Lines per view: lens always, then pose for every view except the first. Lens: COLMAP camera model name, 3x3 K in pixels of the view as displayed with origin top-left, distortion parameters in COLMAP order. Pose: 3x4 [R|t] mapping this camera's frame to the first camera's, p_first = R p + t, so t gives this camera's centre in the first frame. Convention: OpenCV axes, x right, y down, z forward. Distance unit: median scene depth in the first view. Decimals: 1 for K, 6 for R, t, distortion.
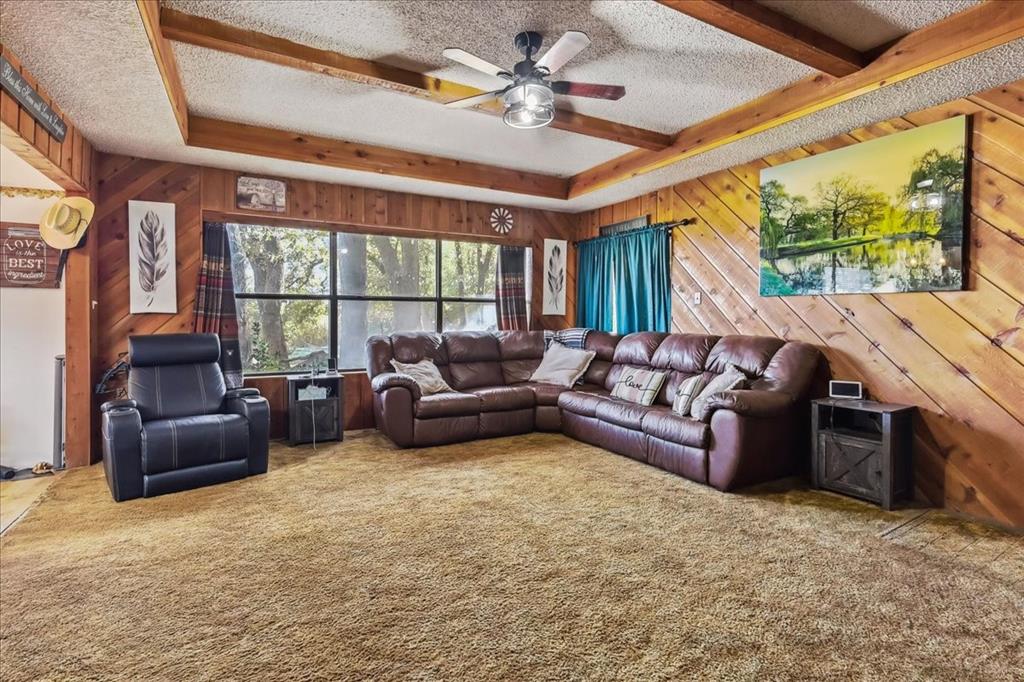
lens RADIAL K [[487.4, 0, 512.5], [0, 487.4, 326.3], [0, 0, 1]] dist [-0.001098, -0.000182]
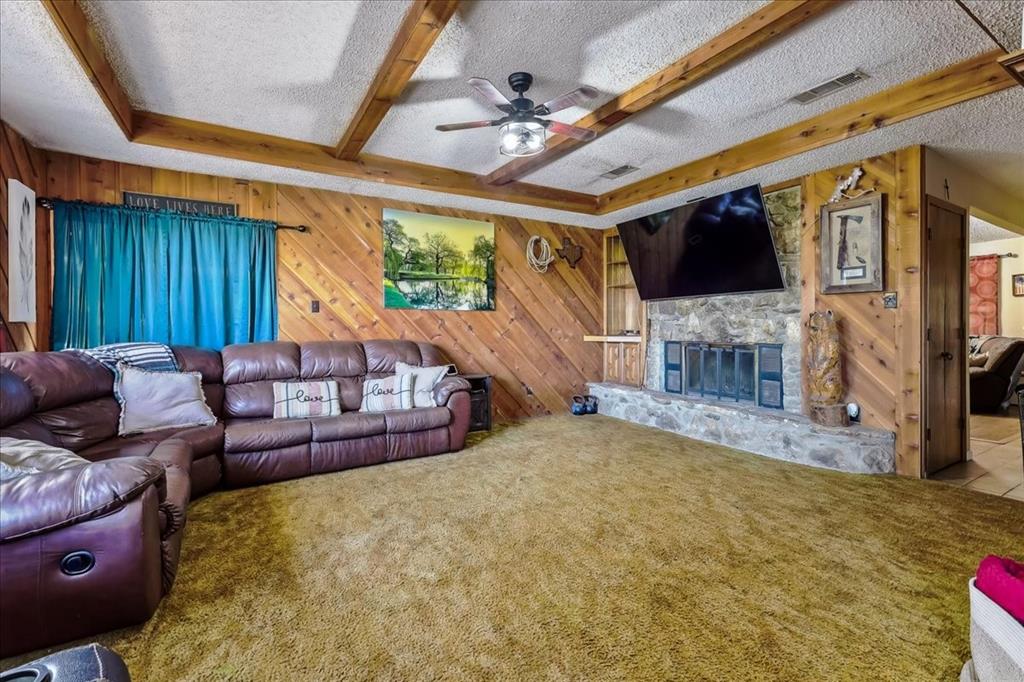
lens RADIAL K [[460.4, 0, 515.5], [0, 460.4, 326.8], [0, 0, 1]] dist [0.000156, 0.000341]
pose [[-0.042078, -0.009836, 0.999066, -0.796178], [0.020032, 0.999742, 0.010686, -0.021483], [-0.998913, 0.020463, -0.041870, 0.810179]]
